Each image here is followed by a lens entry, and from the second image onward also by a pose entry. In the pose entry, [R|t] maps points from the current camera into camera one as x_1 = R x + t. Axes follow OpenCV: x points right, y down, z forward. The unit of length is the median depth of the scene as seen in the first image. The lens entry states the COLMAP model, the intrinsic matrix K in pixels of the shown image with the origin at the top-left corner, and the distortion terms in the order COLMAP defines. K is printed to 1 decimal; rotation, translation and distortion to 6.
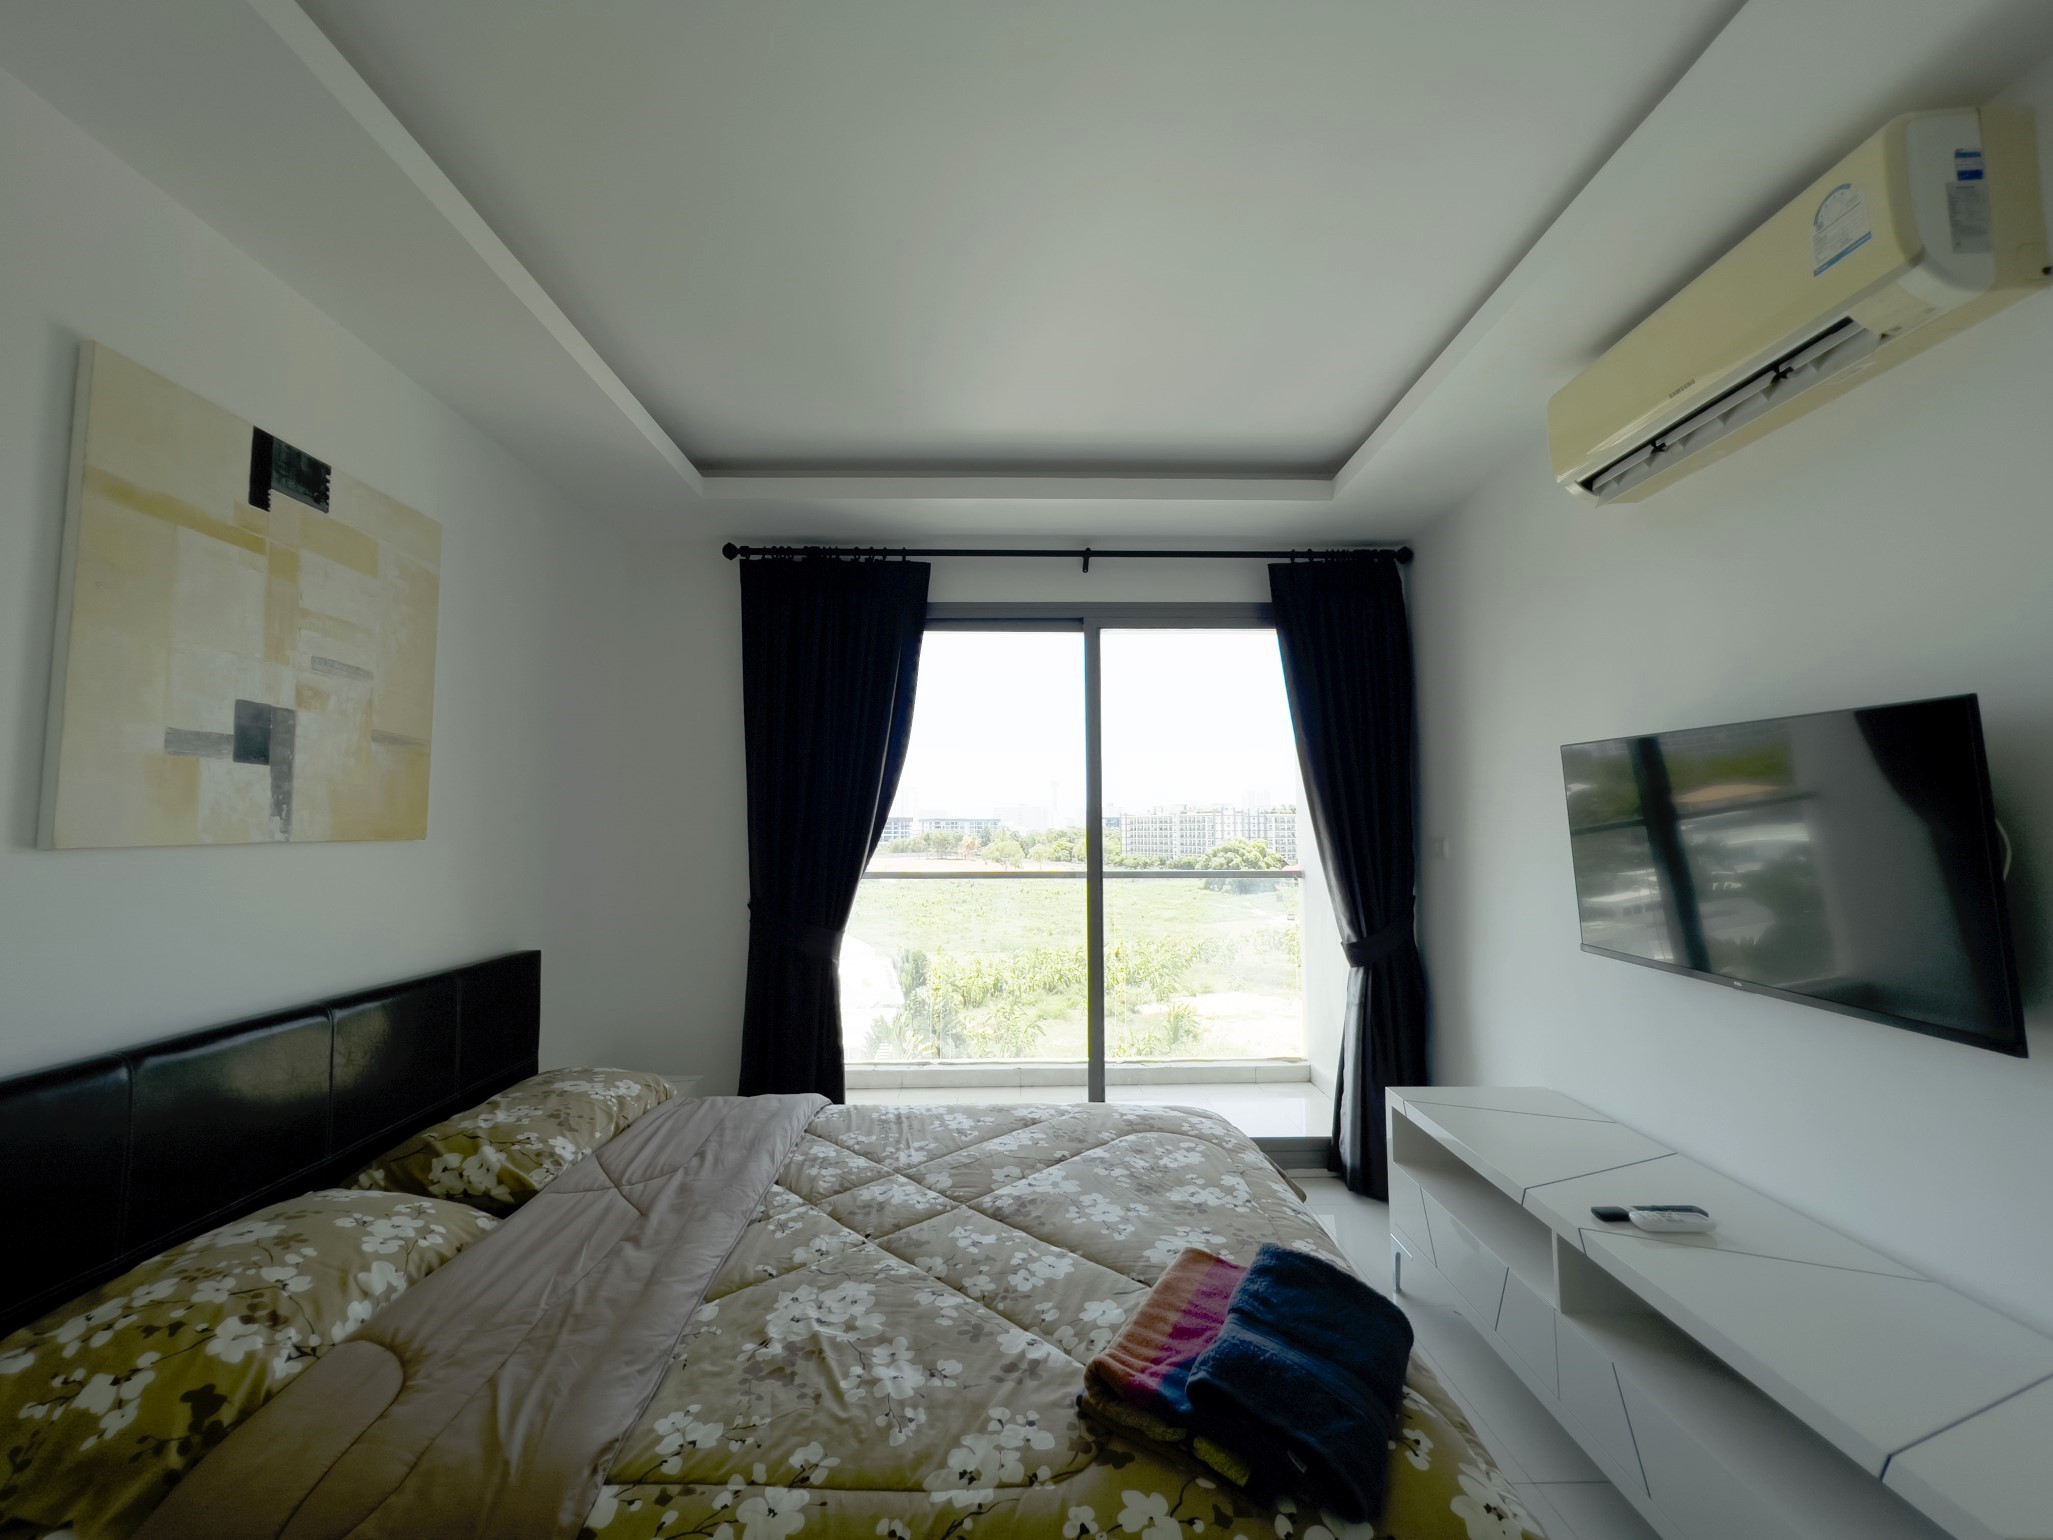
lens RADIAL K [[824.1, 0, 1018.1], [0, 824.1, 767.6], [0, 0, 1]] dist [-0.001902, 0.001153]
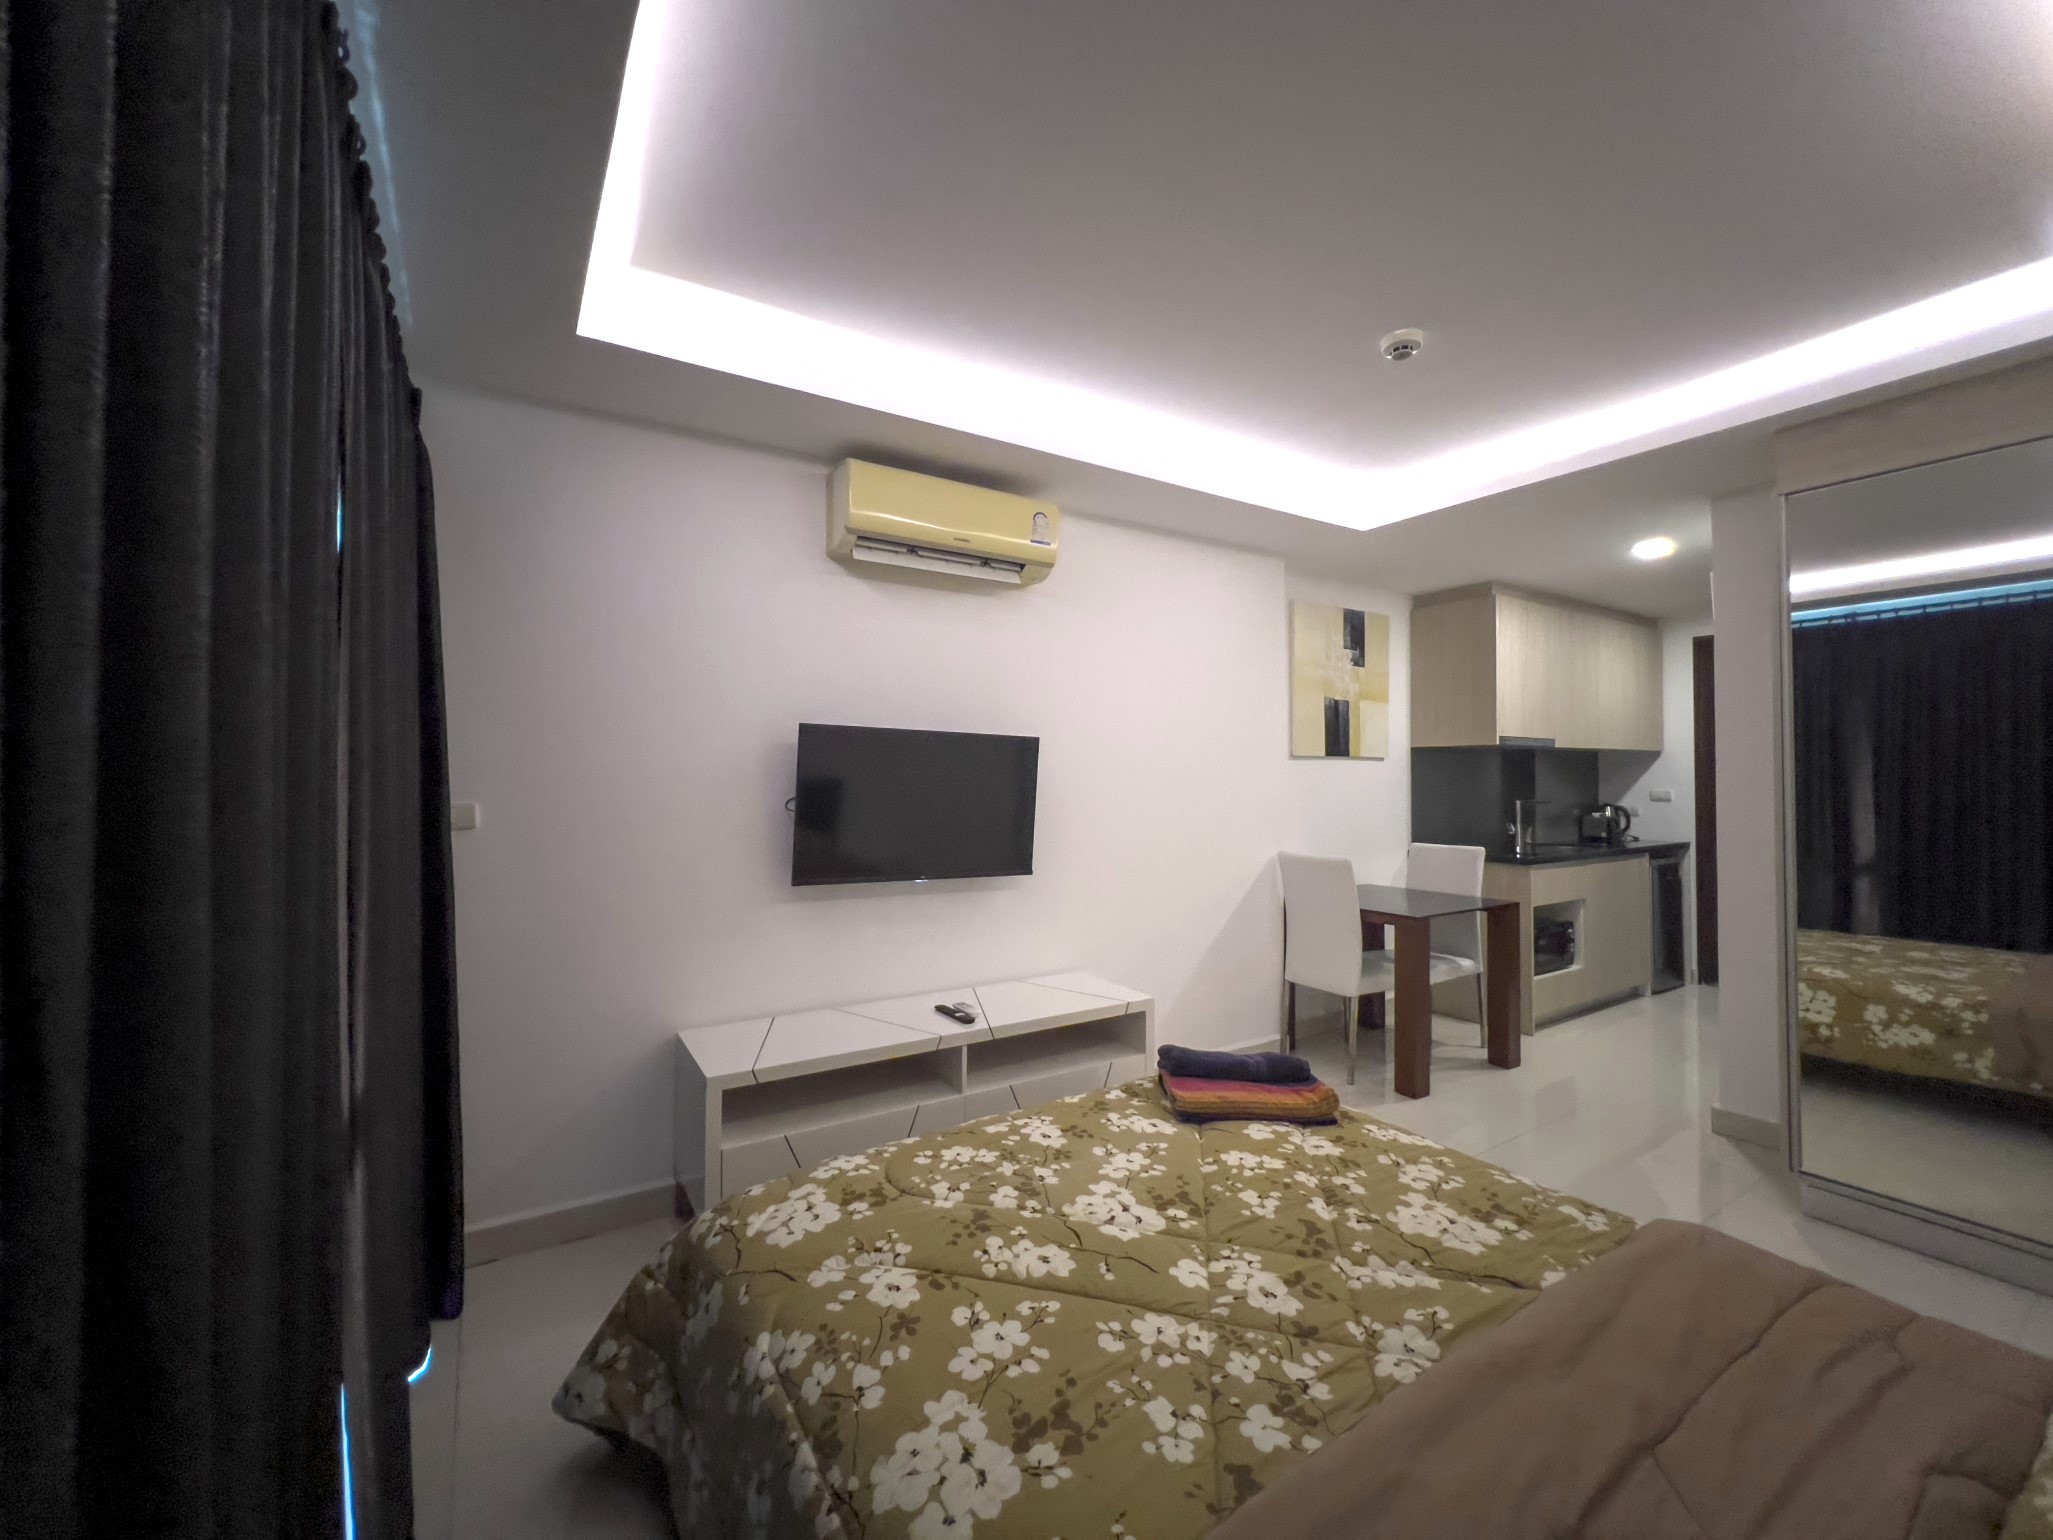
lens RADIAL K [[824.1, 0, 1020.6], [0, 824.1, 774.0], [0, 0, 1]] dist [-0.001902, 0.001153]
pose [[-0.532505, 0.008873, 0.846380, -0.646604], [-0.063976, 0.996663, -0.050699, 0.102895], [-0.844006, -0.081146, -0.530160, 1.559353]]
